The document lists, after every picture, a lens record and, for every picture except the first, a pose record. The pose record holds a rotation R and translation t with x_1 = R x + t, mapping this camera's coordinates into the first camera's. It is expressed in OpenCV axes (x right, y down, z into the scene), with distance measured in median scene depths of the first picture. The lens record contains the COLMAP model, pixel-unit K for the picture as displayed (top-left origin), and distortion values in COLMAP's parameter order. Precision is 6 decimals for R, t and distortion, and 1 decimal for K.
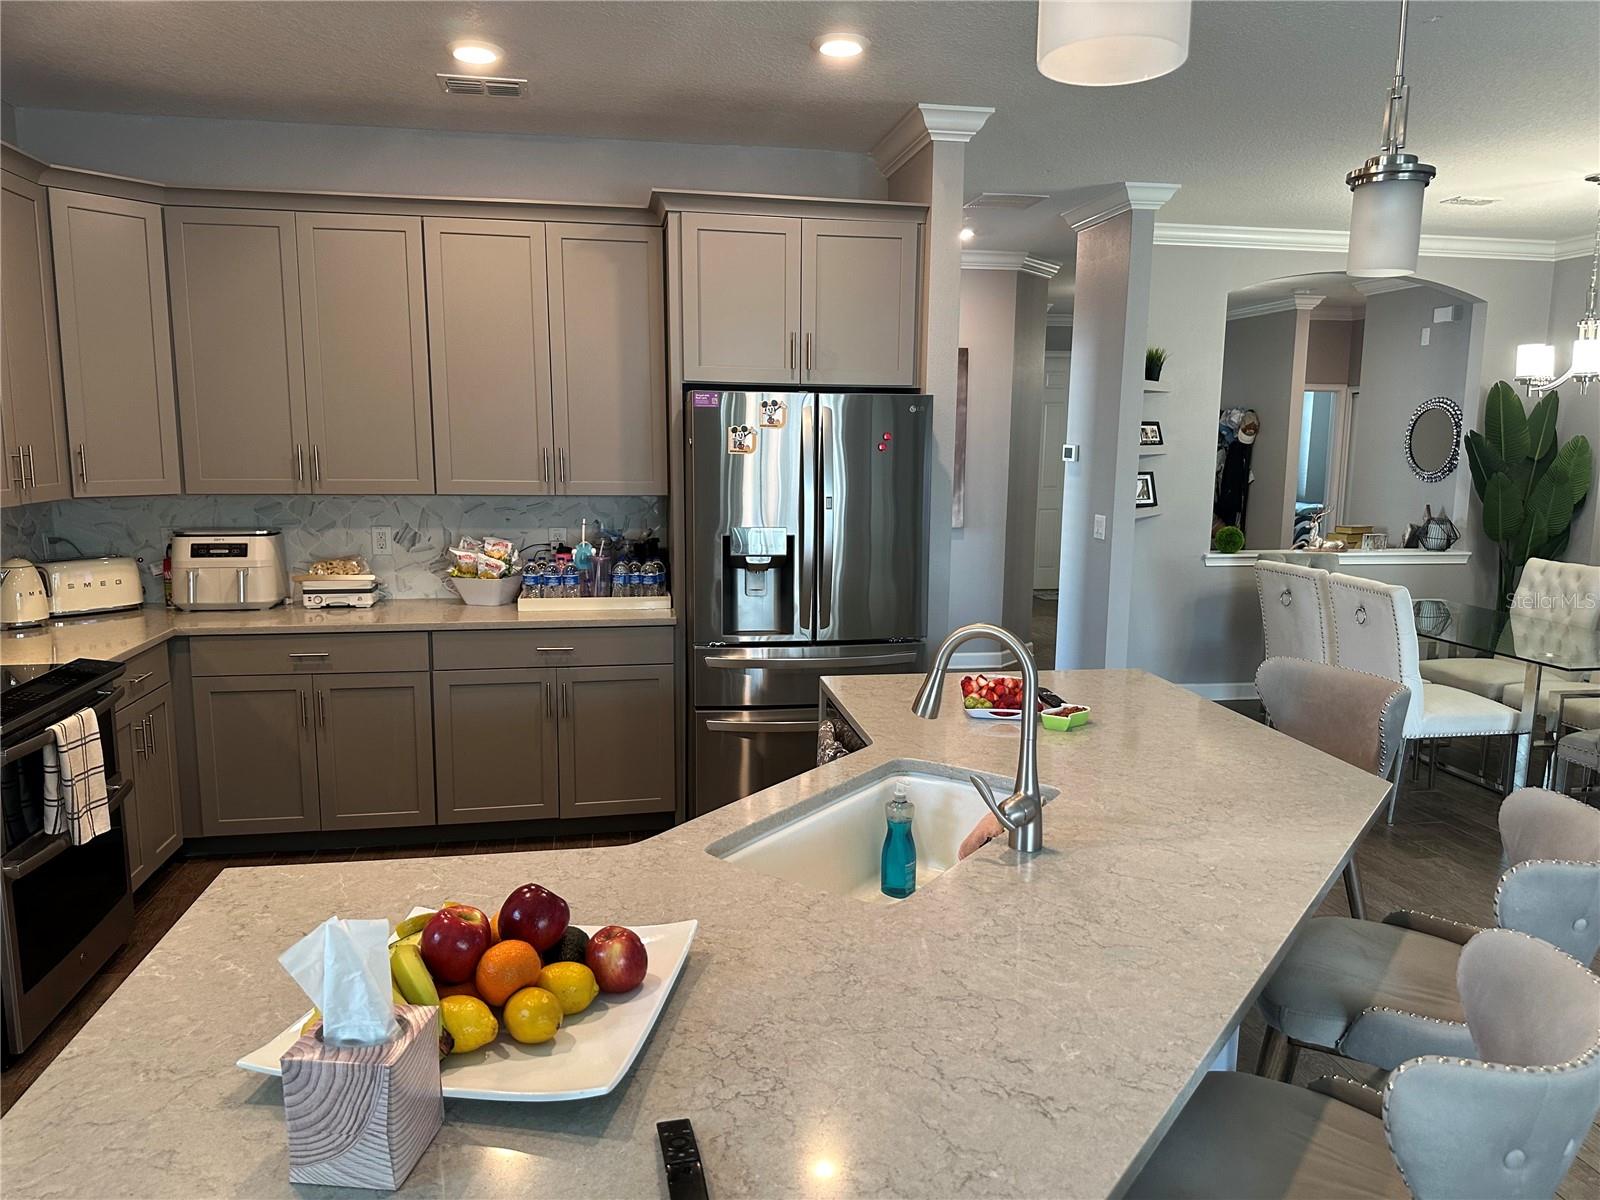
lens RADIAL K [[1154.1, 0, 814.5], [0, 1154.1, 603.4], [0, 0, 1]] dist [0.062972, -0.064593]
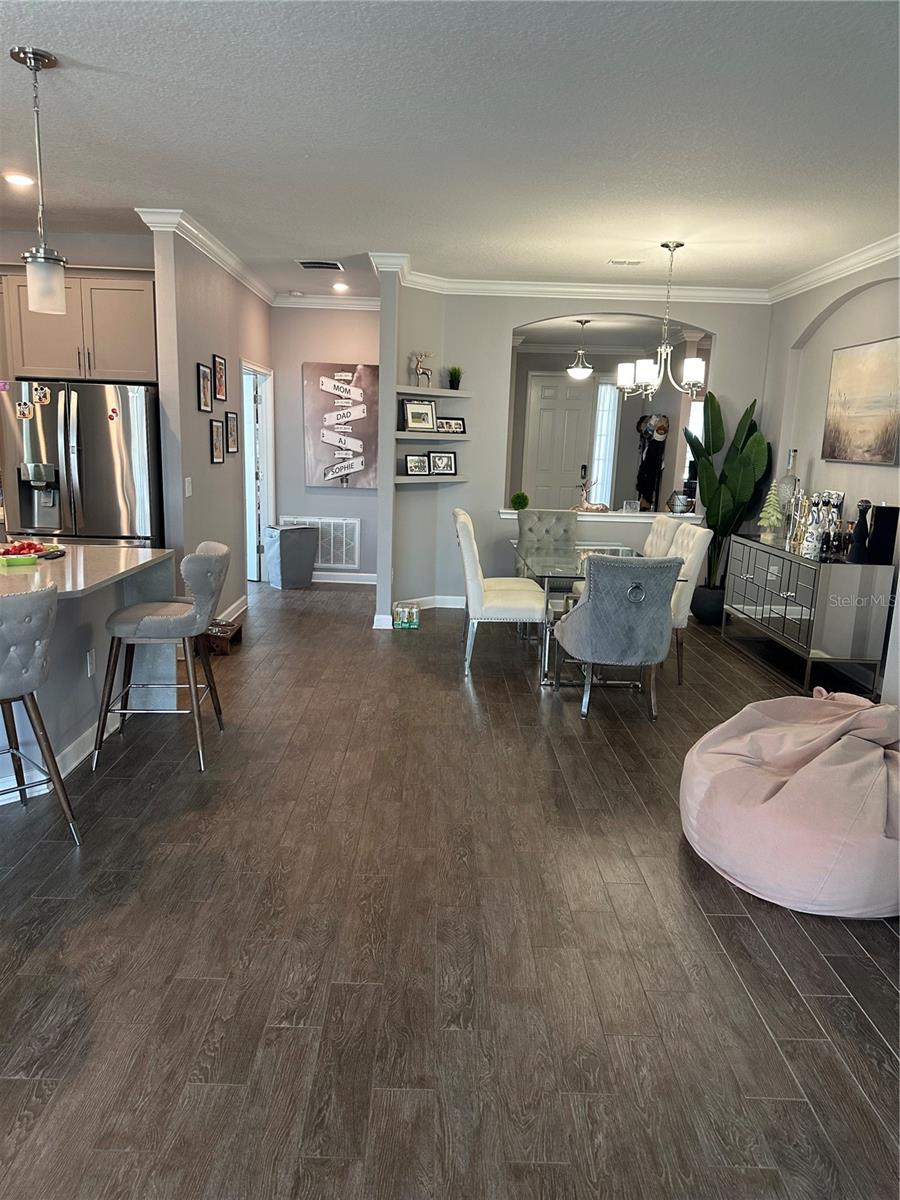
lens RADIAL K [[851.9, 0, 426.8], [0, 851.9, 603.8], [0, 0, 1]] dist [0.159748, -0.267826]
pose [[0.980604, 0.057370, -0.187417, 0.520438], [-0.049271, 0.997651, 0.047596, 0.033804], [0.189707, -0.037438, 0.981127, -0.102797]]
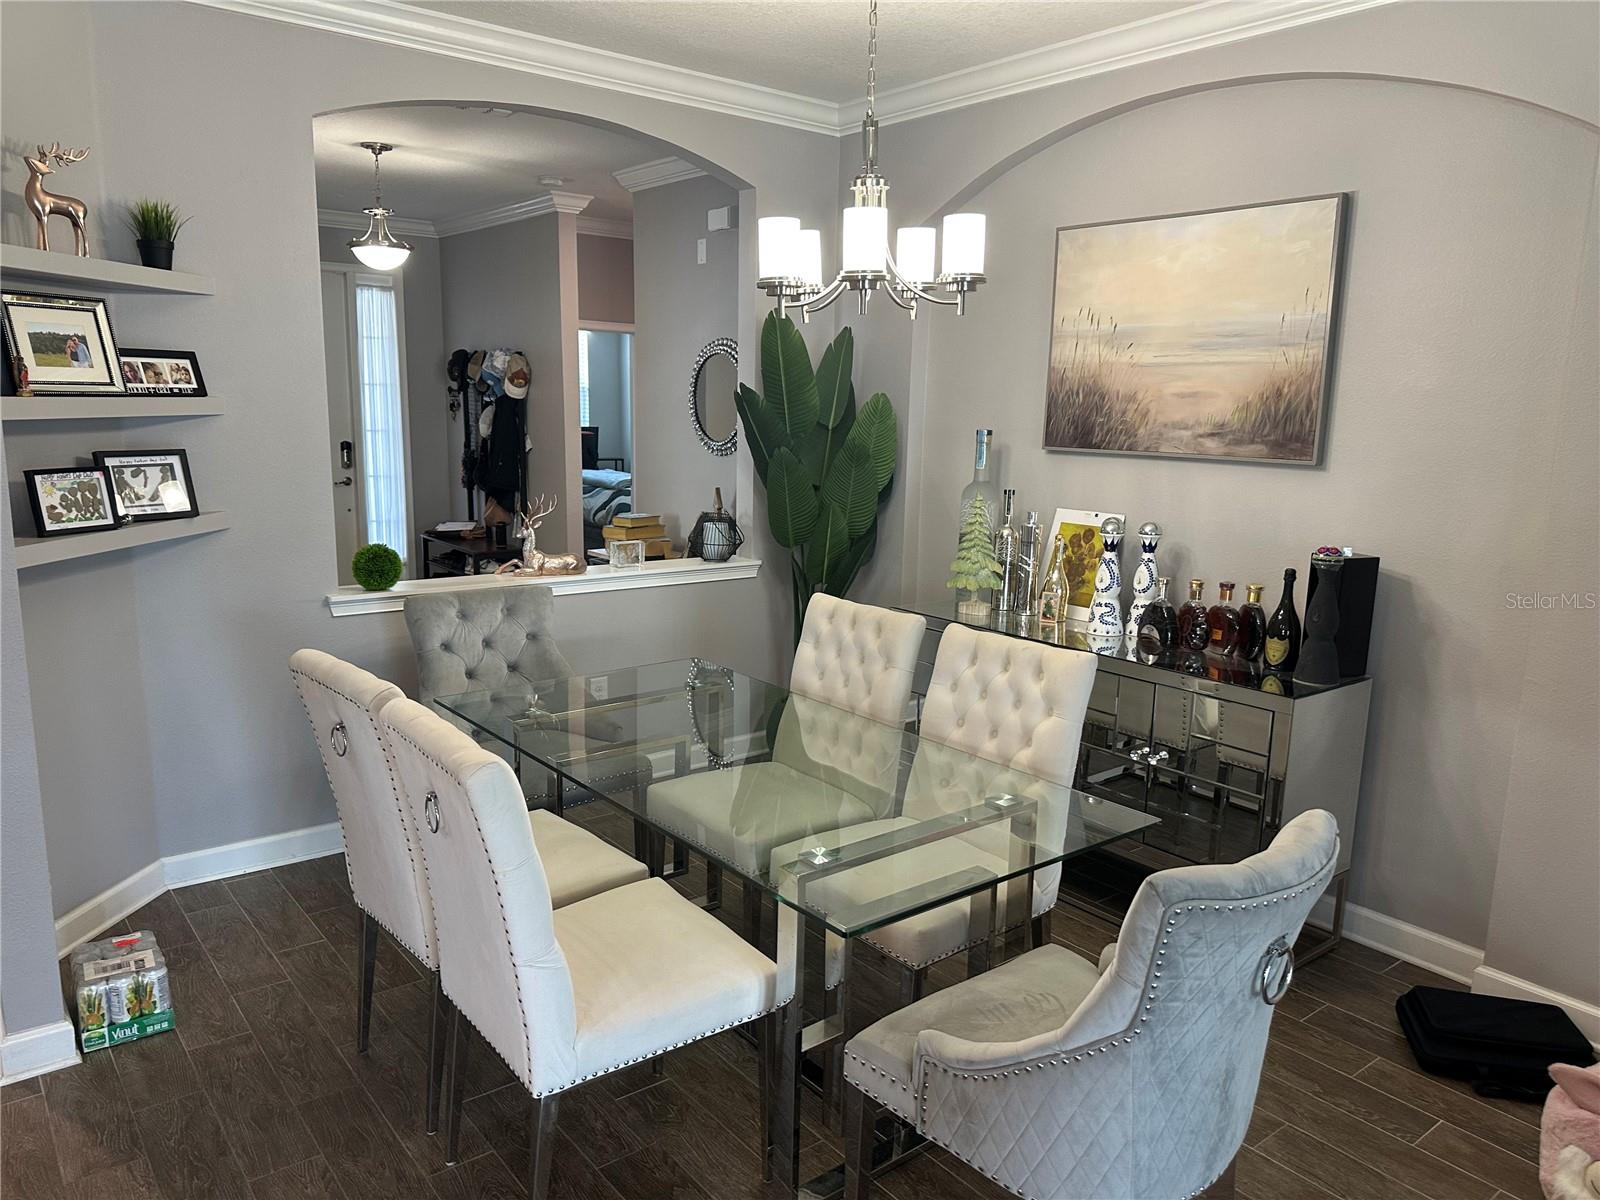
lens RADIAL K [[1135.9, 0, 795.4], [0, 1135.9, 605.6], [0, 0, 1]] dist [0.159748, -0.267826]
pose [[0.888771, -0.075327, 0.452119, 0.323783], [0.055850, 0.996851, 0.056295, -0.064513], [-0.454936, -0.024783, 0.890179, 0.461250]]
